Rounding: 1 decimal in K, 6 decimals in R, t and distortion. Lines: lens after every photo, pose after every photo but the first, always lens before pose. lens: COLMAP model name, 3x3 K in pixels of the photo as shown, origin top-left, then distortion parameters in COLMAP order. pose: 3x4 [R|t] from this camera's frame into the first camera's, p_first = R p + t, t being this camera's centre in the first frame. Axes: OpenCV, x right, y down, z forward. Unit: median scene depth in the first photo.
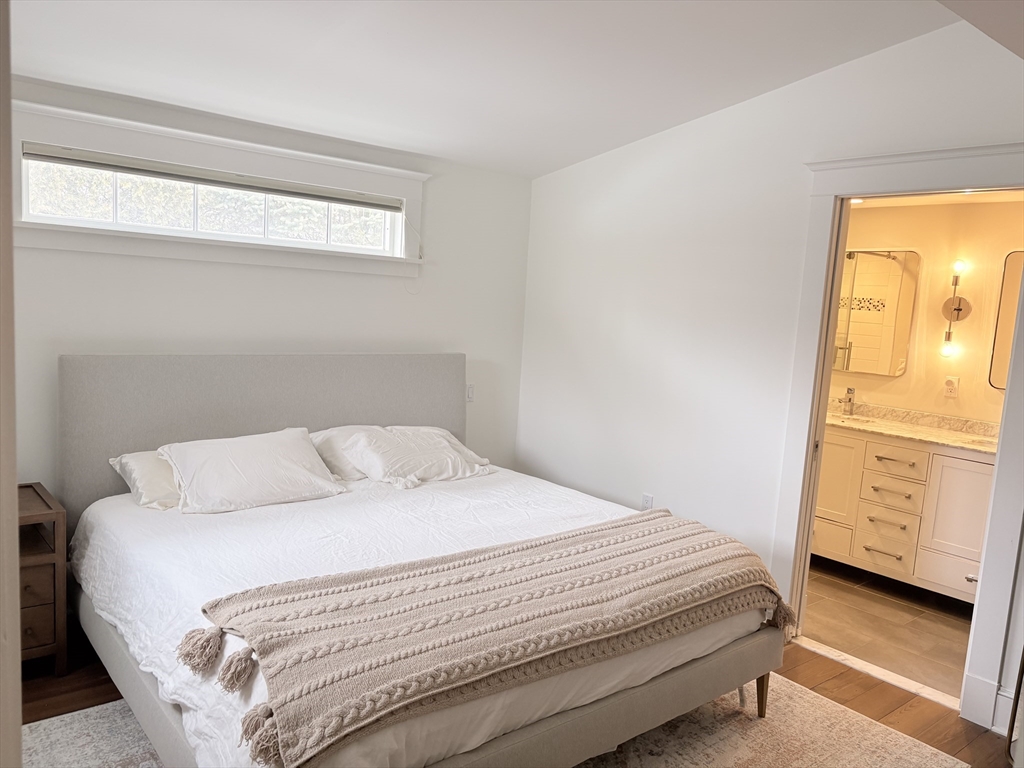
lens RADIAL K [[776.0, 0, 505.4], [0, 776.0, 386.0], [0, 0, 1]] dist [0.070689, -0.067108]
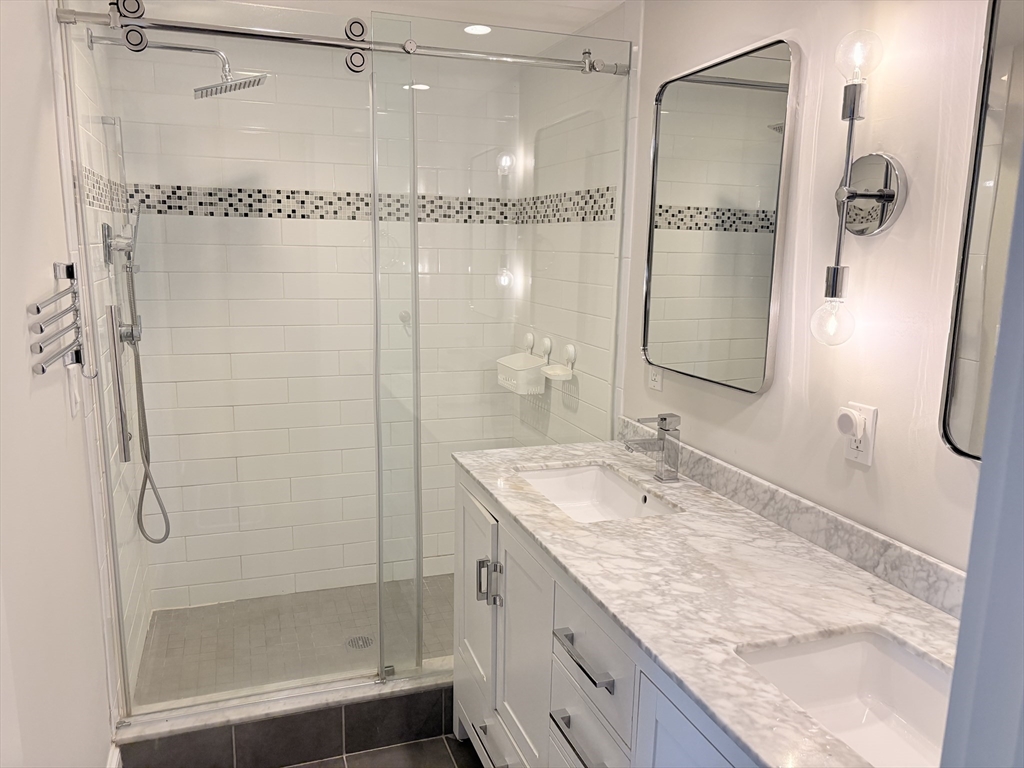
lens RADIAL K [[776.0, 0, 512.1], [0, 776.0, 387.5], [0, 0, 1]] dist [0.070689, -0.067108]
pose [[0.941430, 0.025981, -0.336206, 0.374616], [-0.009550, 0.998682, 0.050434, -0.023539], [0.337073, -0.044269, 0.940437, 0.444732]]
